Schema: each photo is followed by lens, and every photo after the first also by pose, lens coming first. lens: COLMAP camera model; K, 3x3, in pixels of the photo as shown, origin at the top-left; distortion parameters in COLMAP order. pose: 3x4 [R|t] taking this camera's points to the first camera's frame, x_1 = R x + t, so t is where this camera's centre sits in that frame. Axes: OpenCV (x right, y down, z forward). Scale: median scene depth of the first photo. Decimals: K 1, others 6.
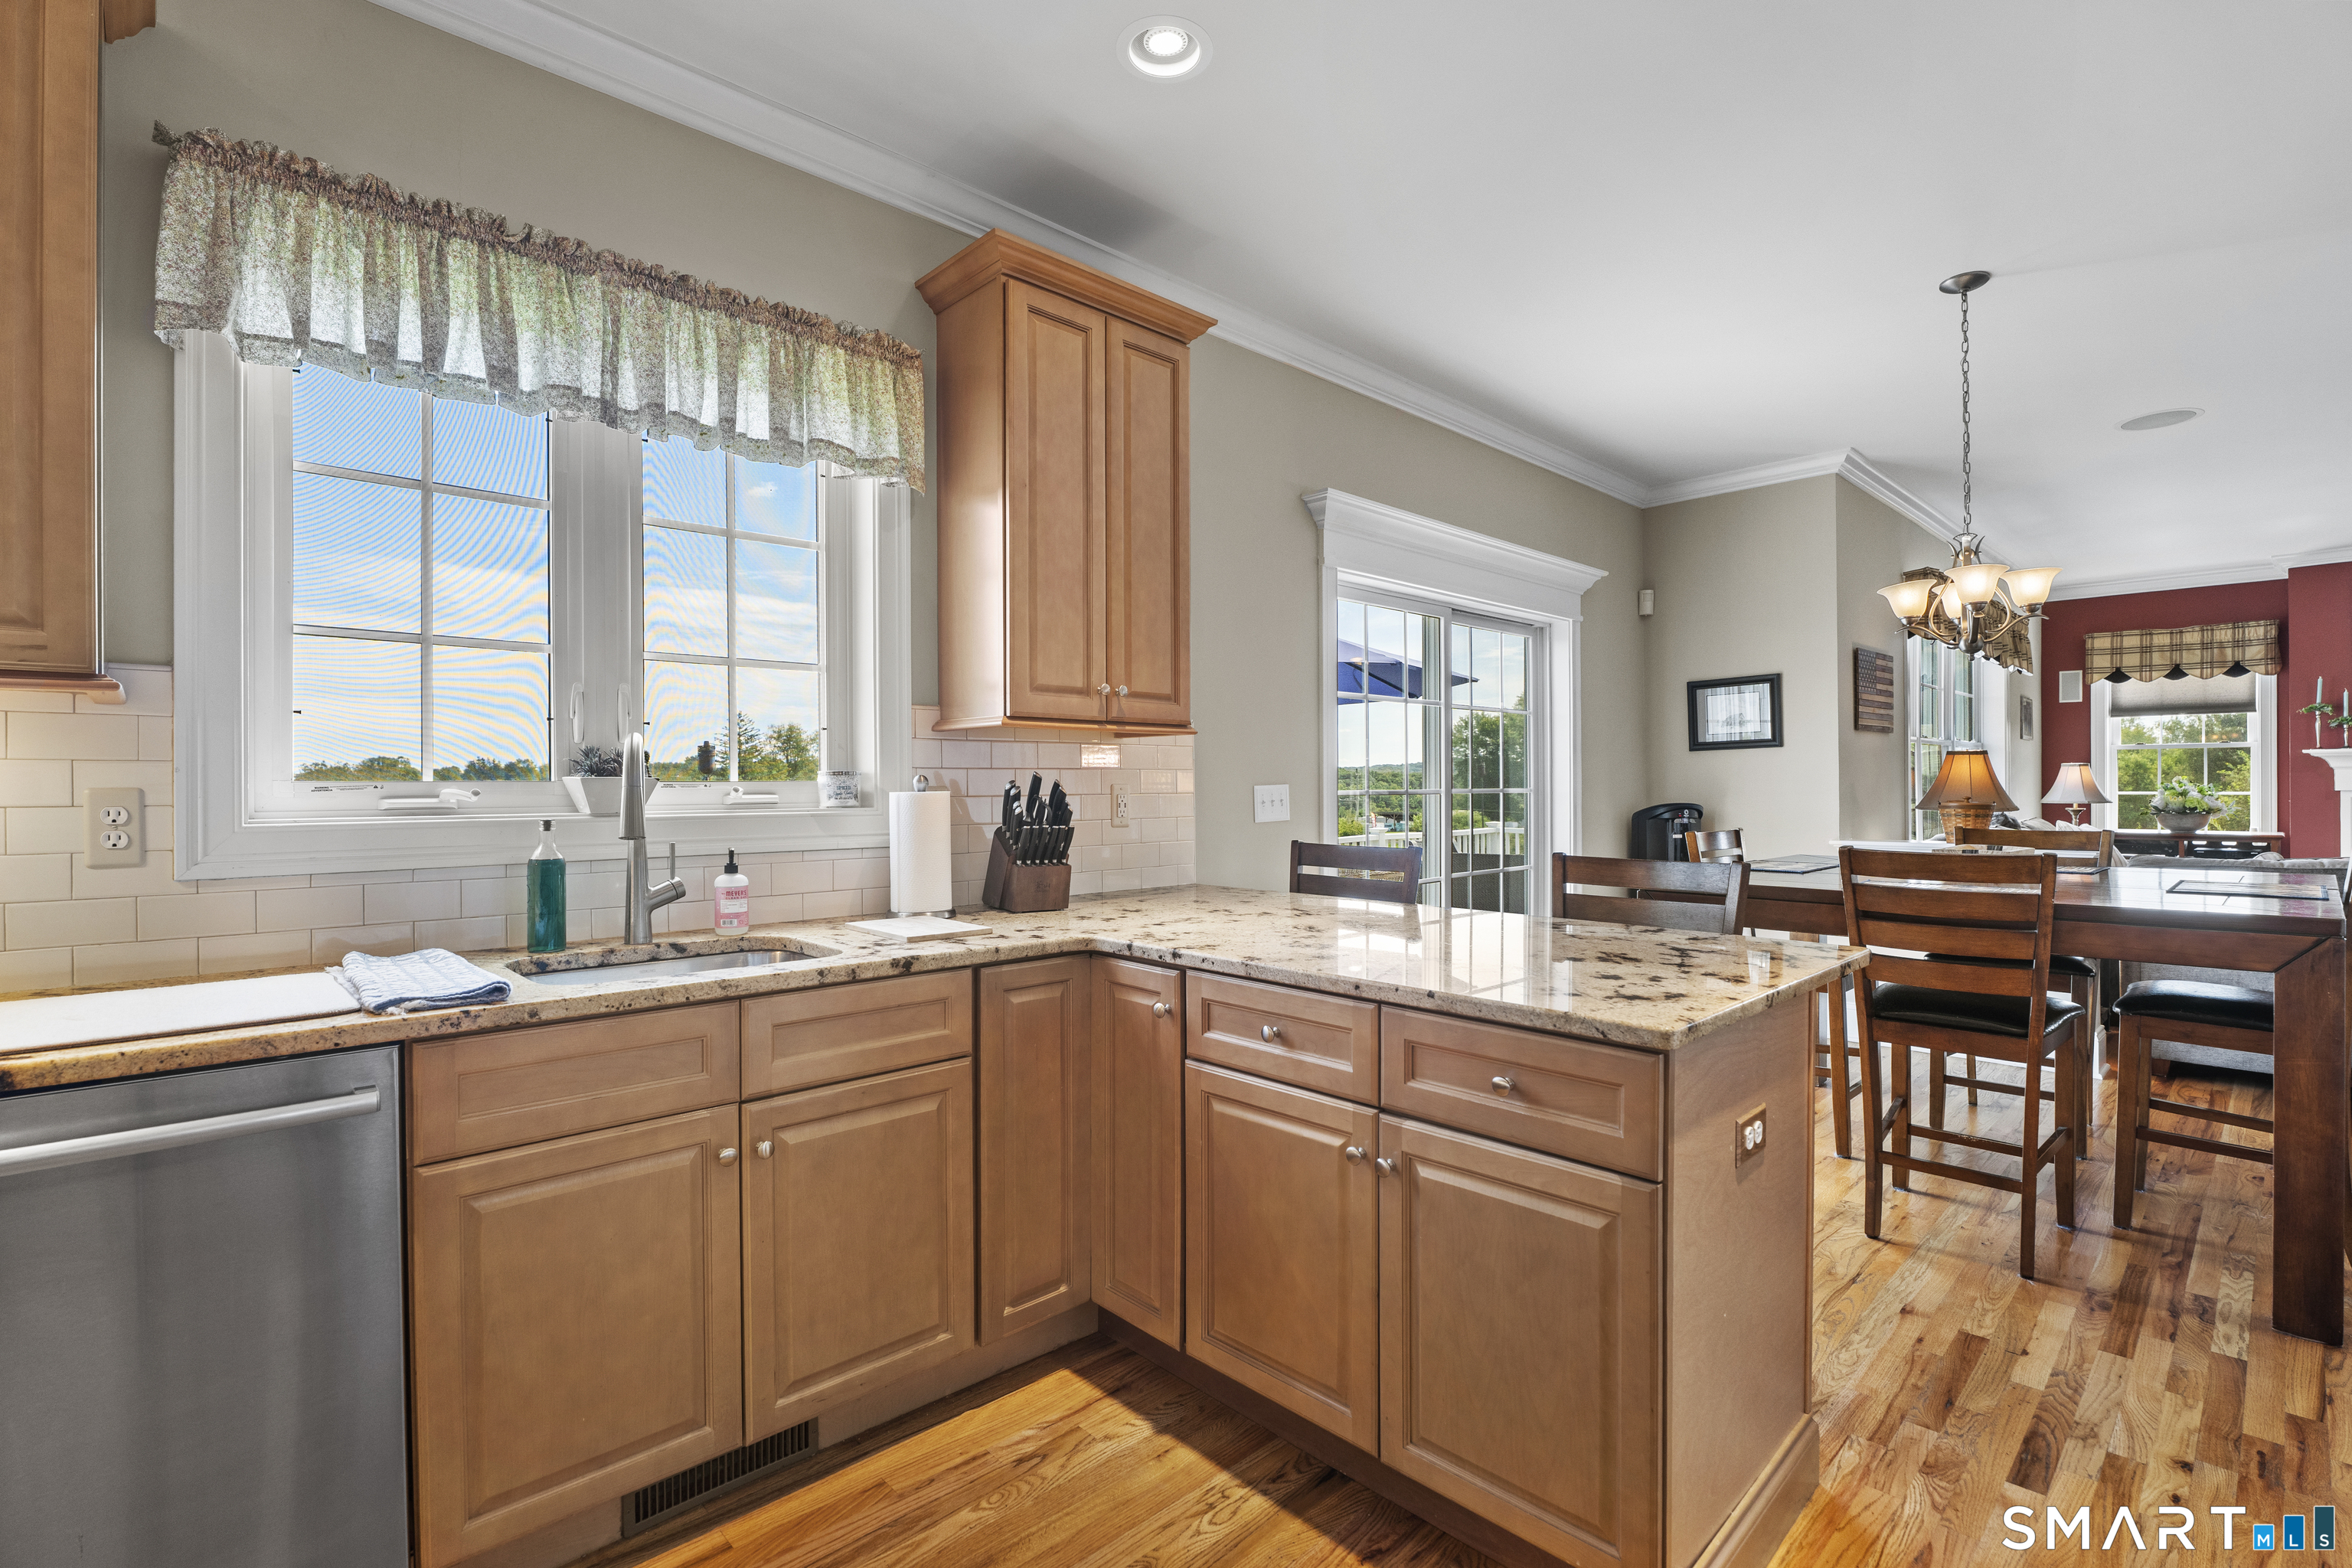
lens RADIAL K [[1085.2, 0, 1172.1], [0, 1085.2, 776.3], [0, 0, 1]] dist [-0.001387, 0.000006]
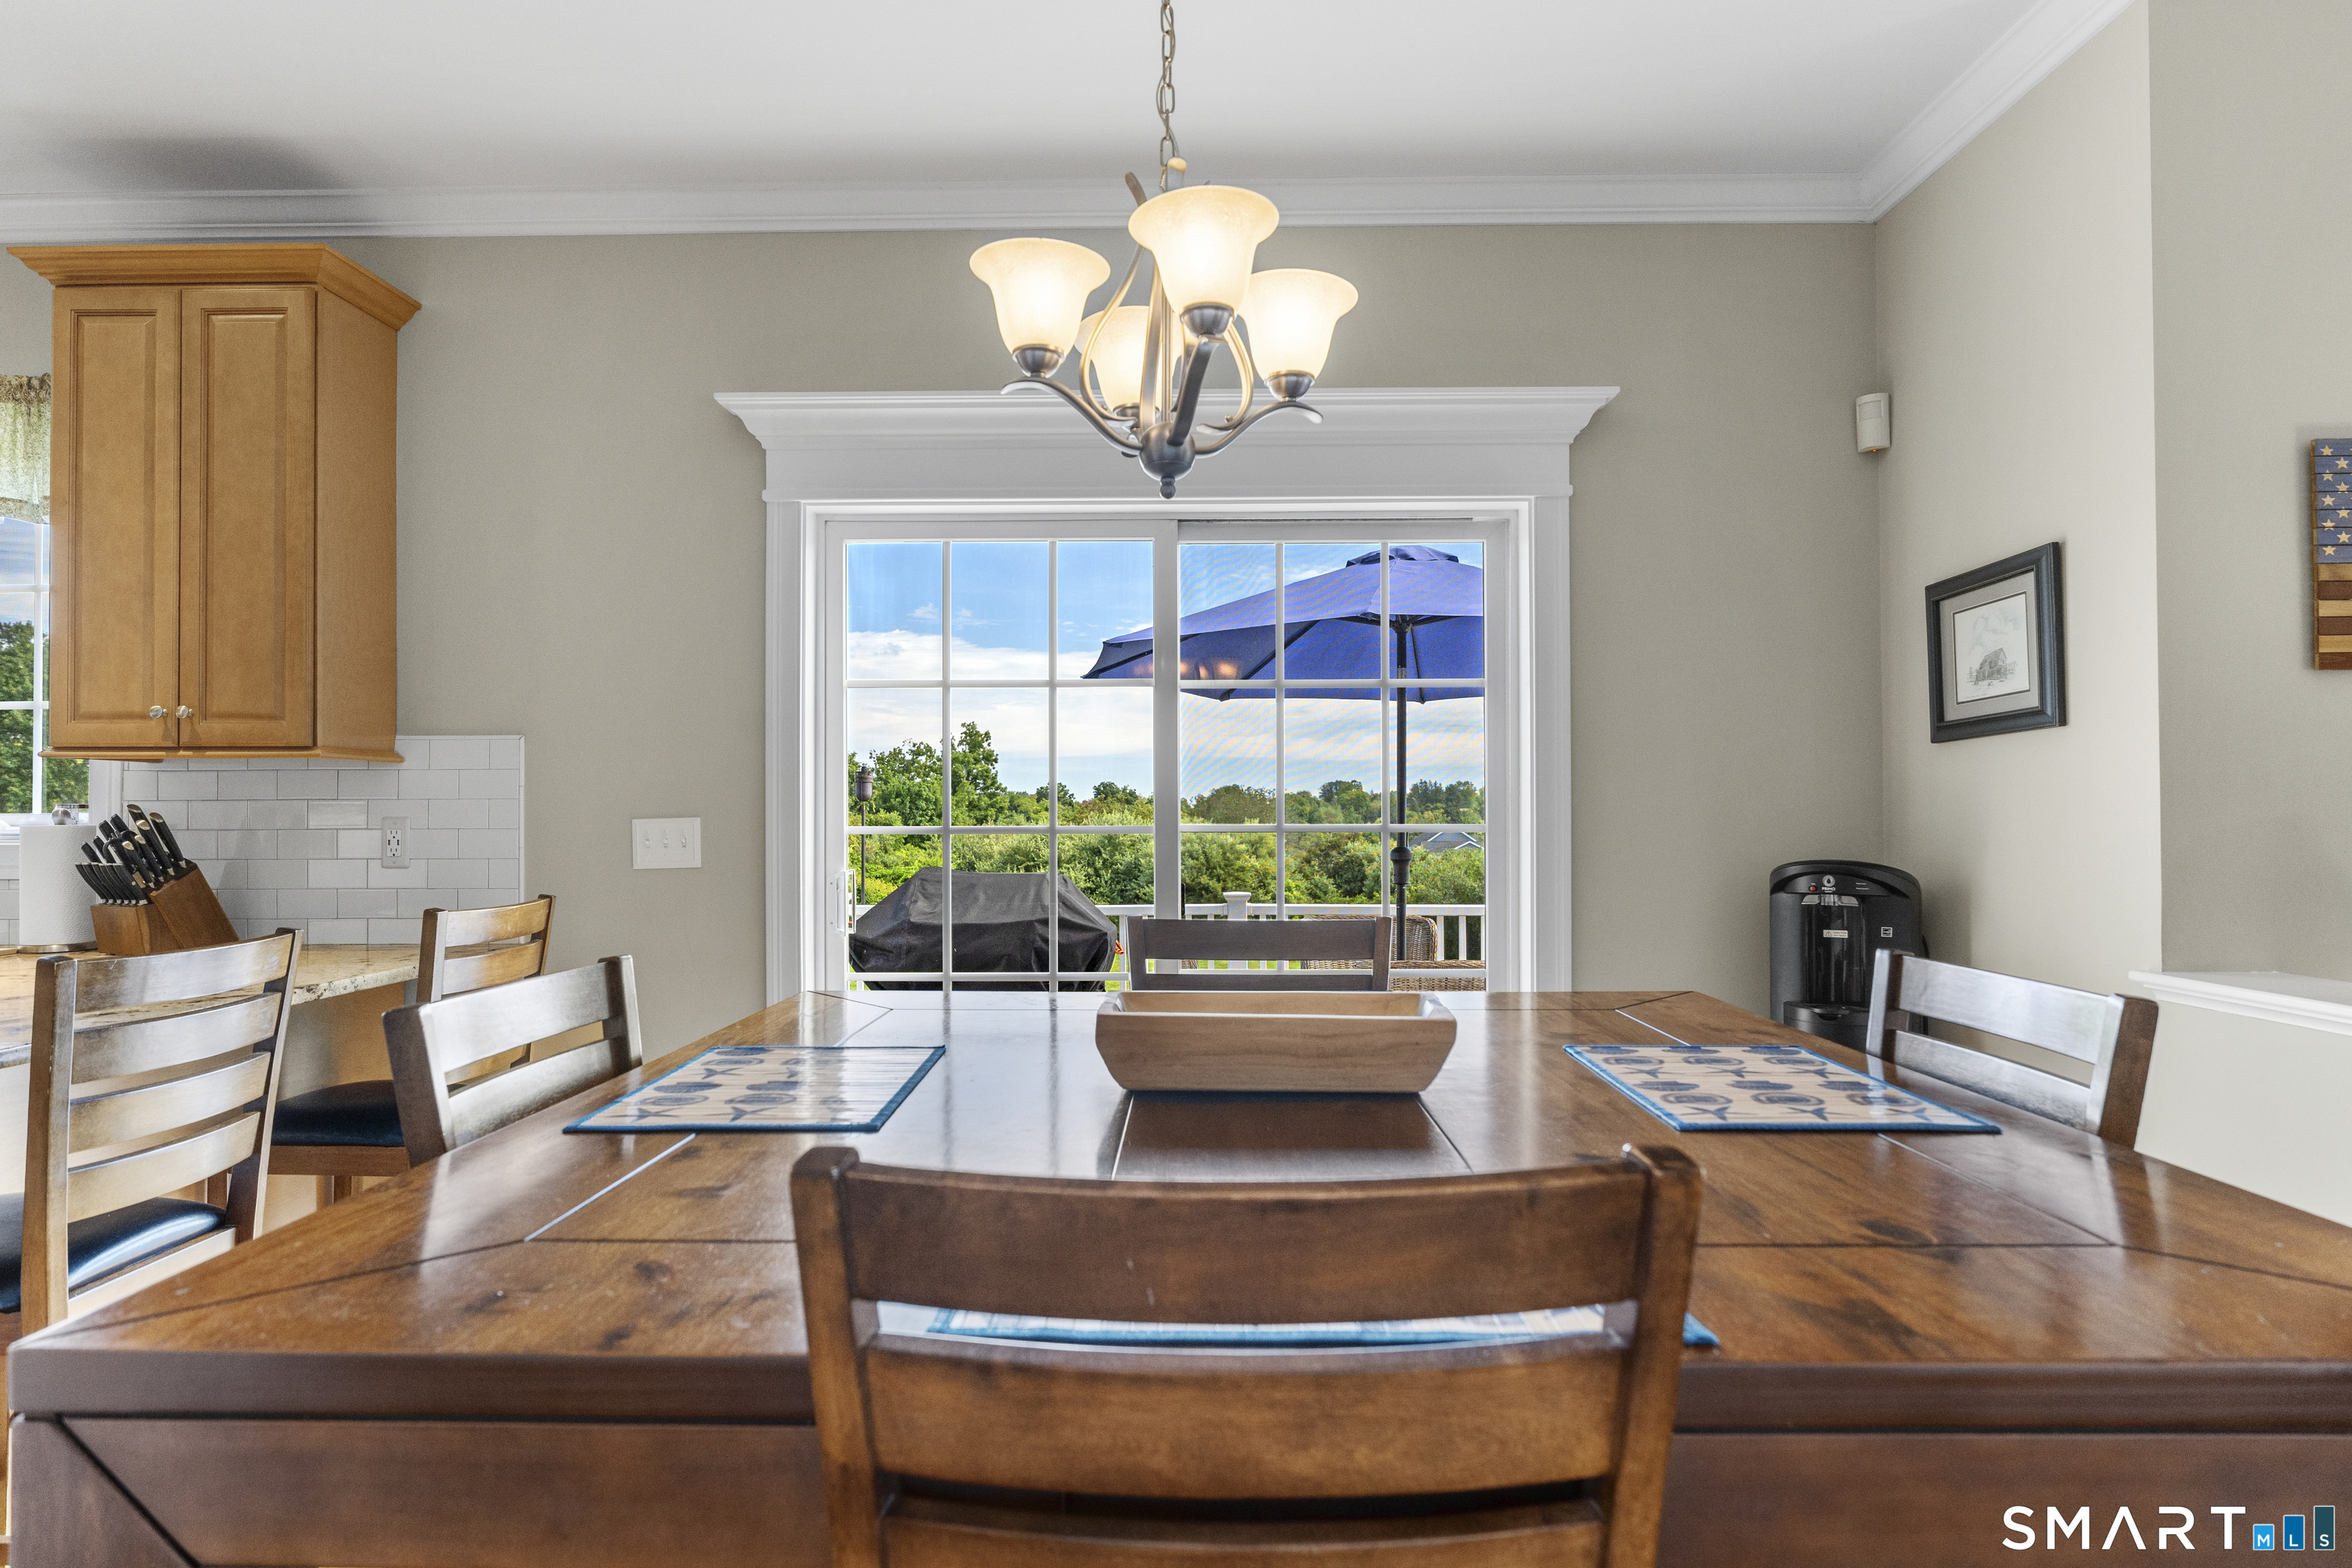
lens RADIAL K [[1331.2, 0, 1178.6], [0, 1331.2, 793.4], [0, 0, 1]] dist [0.006107, 0.000952]
pose [[0.714492, -0.009028, -0.699585, 0.671508], [0.006454, 0.999959, -0.006313, -0.000568], [0.699614, -0.000005, 0.714521, 0.416025]]
